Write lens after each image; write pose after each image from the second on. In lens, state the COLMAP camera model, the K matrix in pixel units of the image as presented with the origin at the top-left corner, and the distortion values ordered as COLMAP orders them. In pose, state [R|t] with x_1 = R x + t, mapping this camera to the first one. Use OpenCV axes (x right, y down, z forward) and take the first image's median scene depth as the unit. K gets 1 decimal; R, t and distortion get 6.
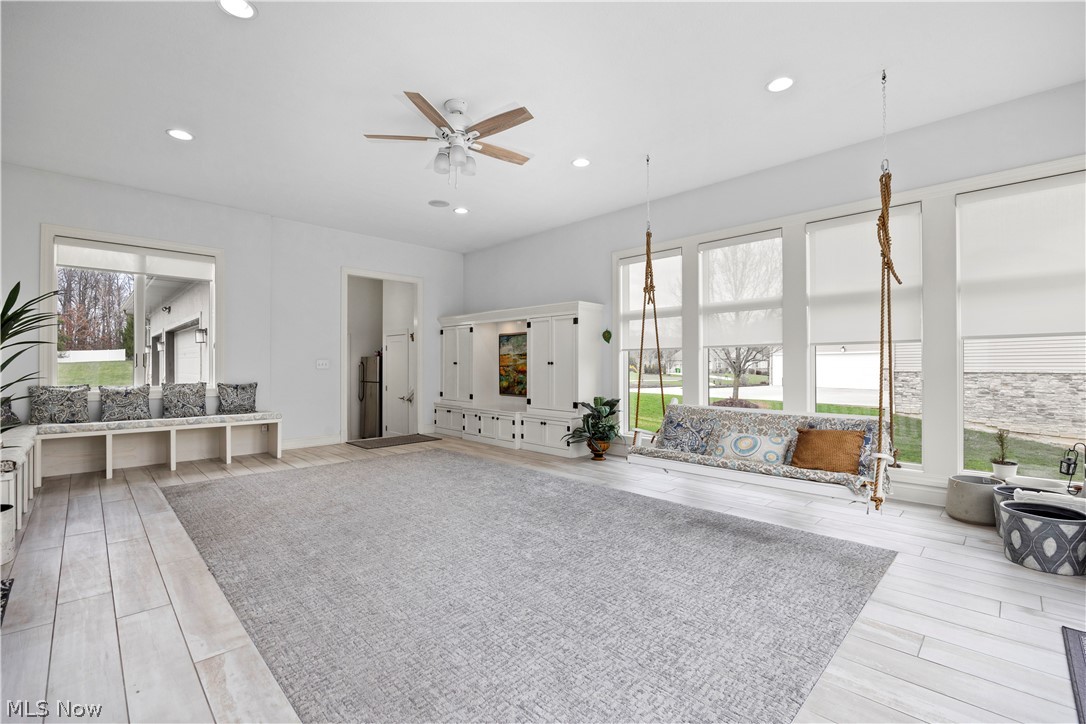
lens RADIAL K [[474.0, 0, 543.0], [0, 474.0, 362.0], [0, 0, 1]] dist [-0.017913, 0.000087]
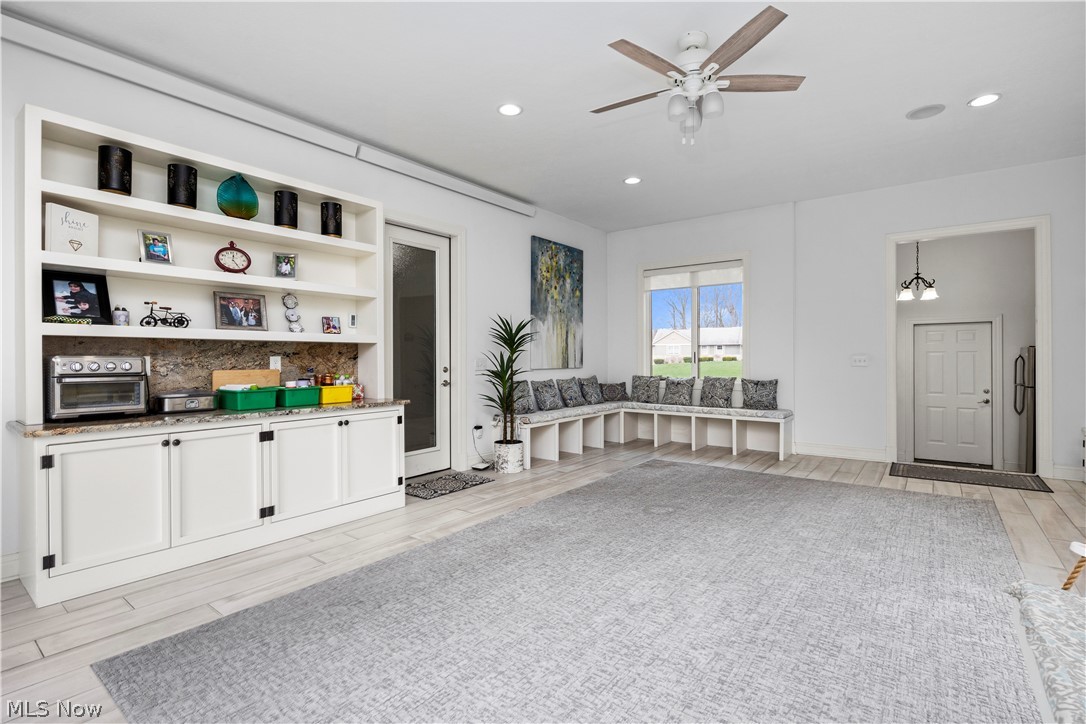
lens RADIAL K [[515.5, 0, 546.6], [0, 515.5, 366.4], [0, 0, 1]] dist [-0.012952, 0.000439]
pose [[0.138352, 0.018356, -0.990213, 0.507491], [0.010109, 0.999750, 0.019945, -0.013129], [0.990331, -0.012769, 0.138132, 0.510455]]
